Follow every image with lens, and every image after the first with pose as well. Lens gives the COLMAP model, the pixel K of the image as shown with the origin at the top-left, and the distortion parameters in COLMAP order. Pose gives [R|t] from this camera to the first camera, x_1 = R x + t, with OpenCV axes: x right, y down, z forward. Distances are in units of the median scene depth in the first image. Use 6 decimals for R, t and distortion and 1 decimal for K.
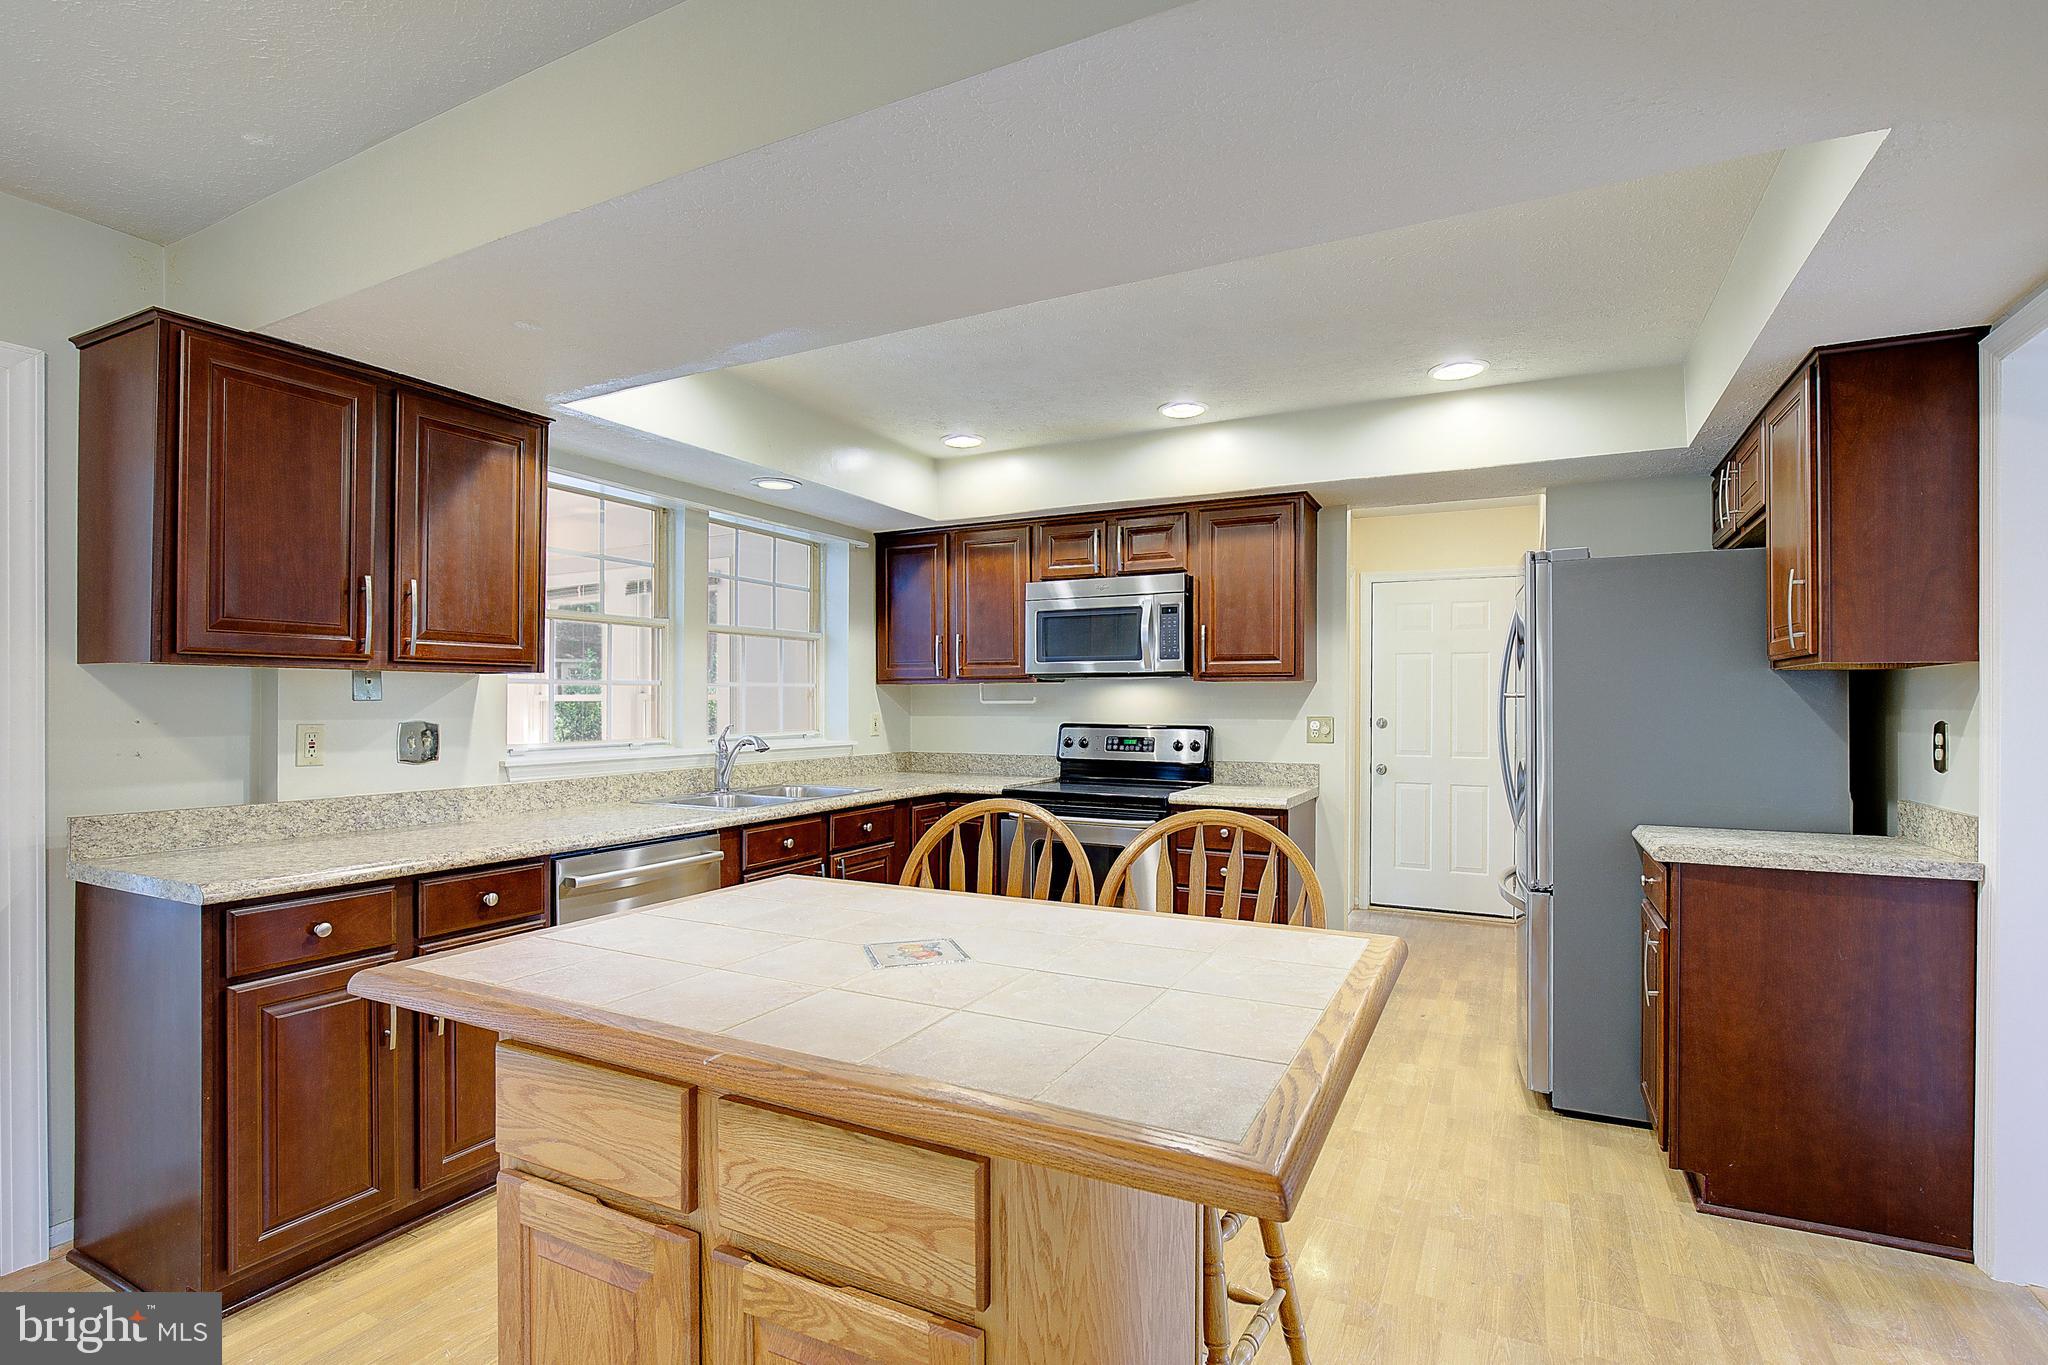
lens RADIAL K [[976.1, 0, 995.2], [0, 976.1, 699.8], [0, 0, 1]] dist [-0.012418, 0.000042]
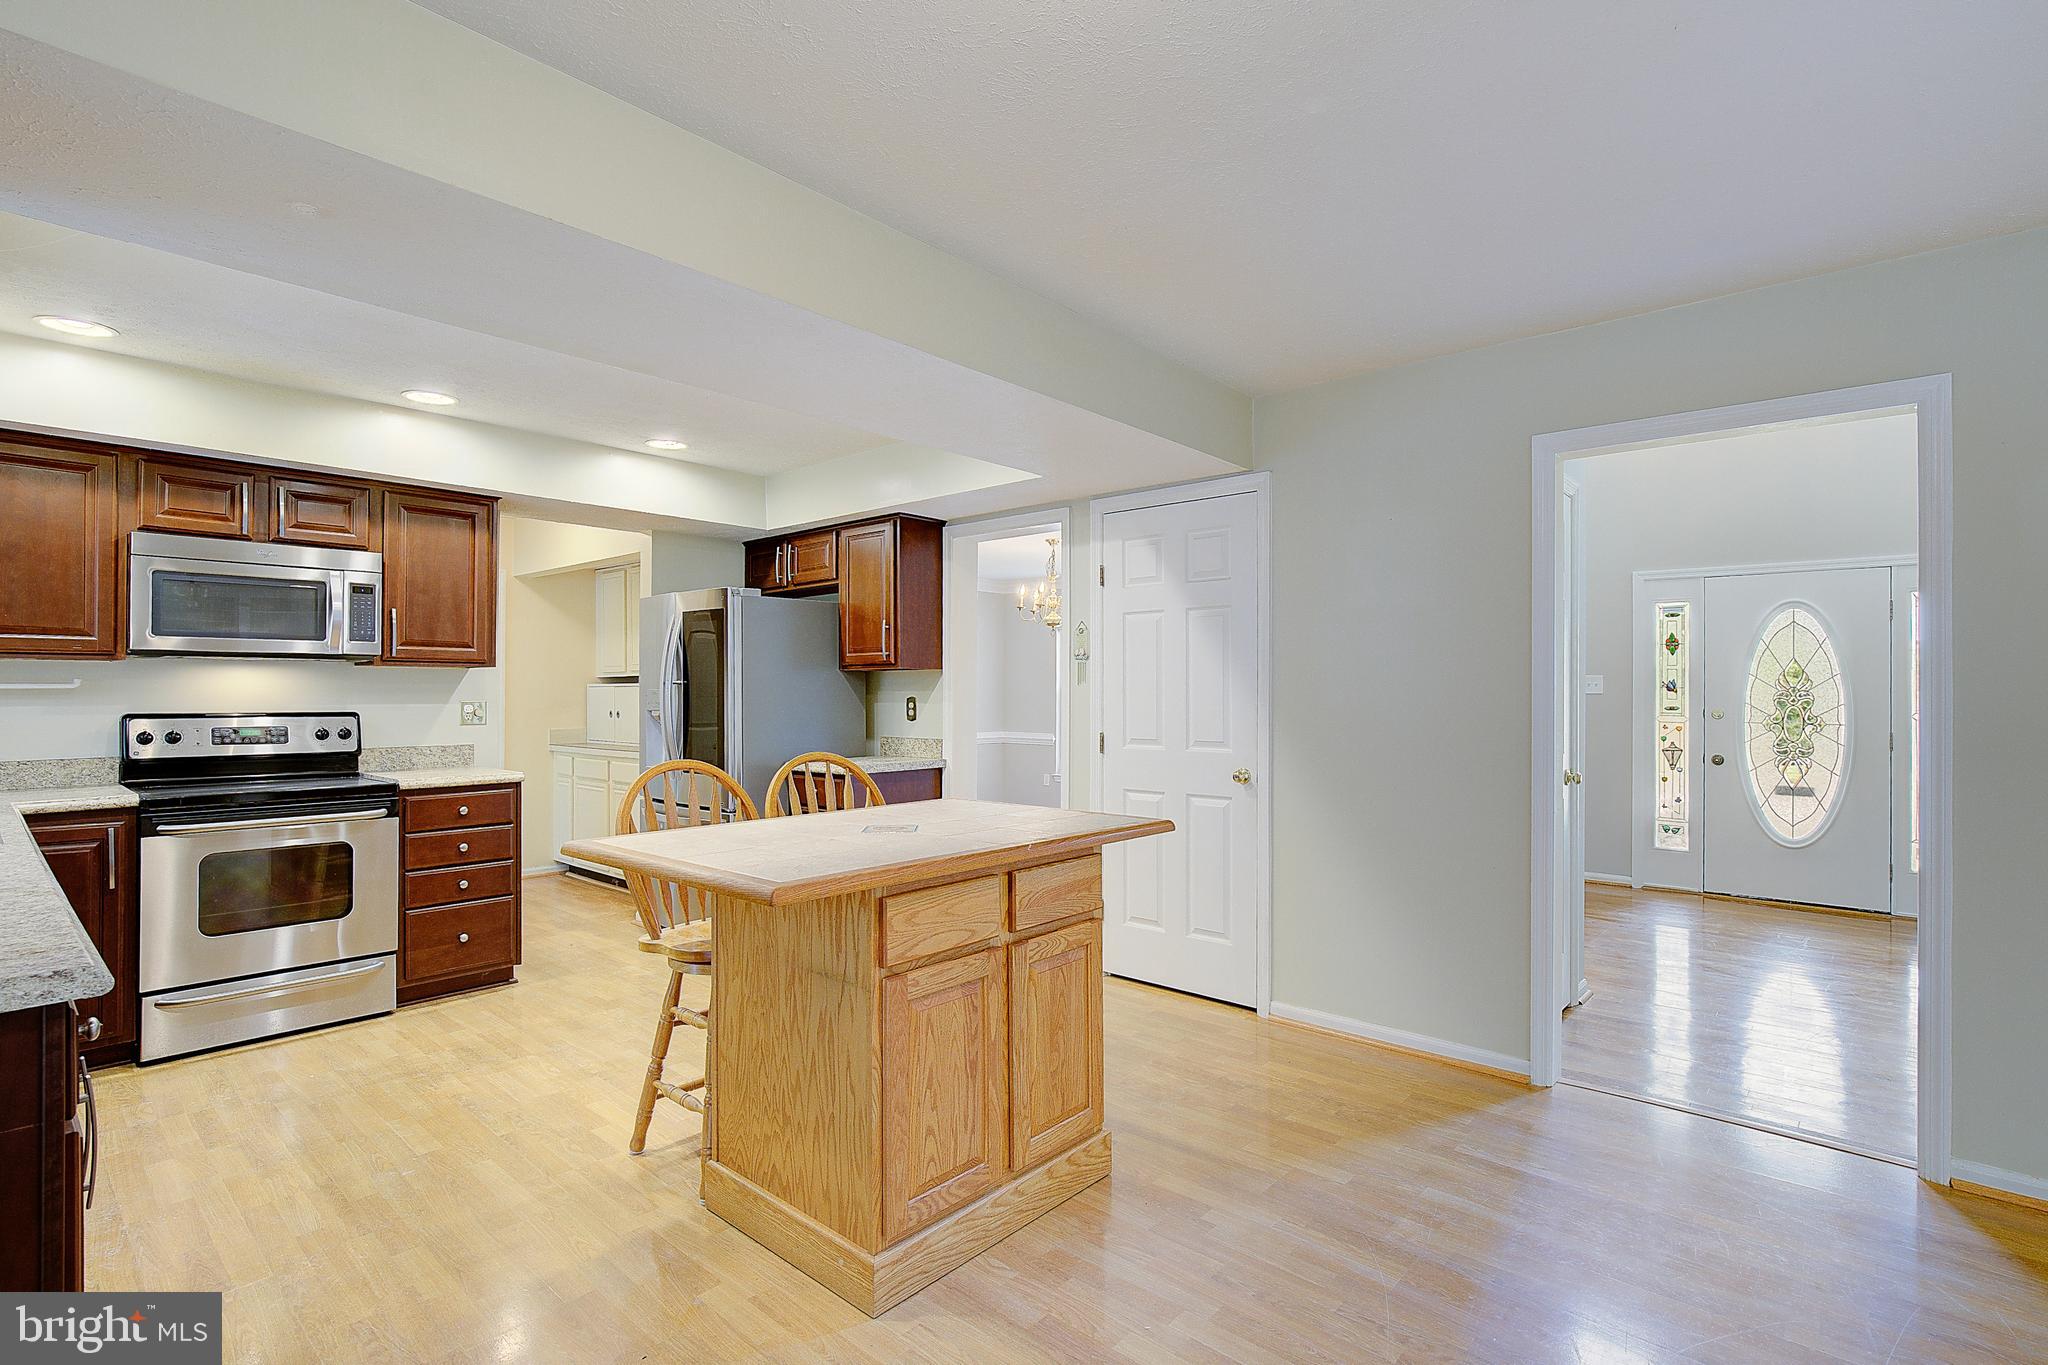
lens RADIAL K [[982.9, 0, 1073.2], [0, 982.9, 682.7], [0, 0, 1]] dist [0.024337, 0.000053]
pose [[0.218637, 0.009731, 0.975758, -0.634508], [-0.001200, 0.999952, -0.009704, 0.007353], [-0.975805, 0.000951, 0.218638, 0.112961]]
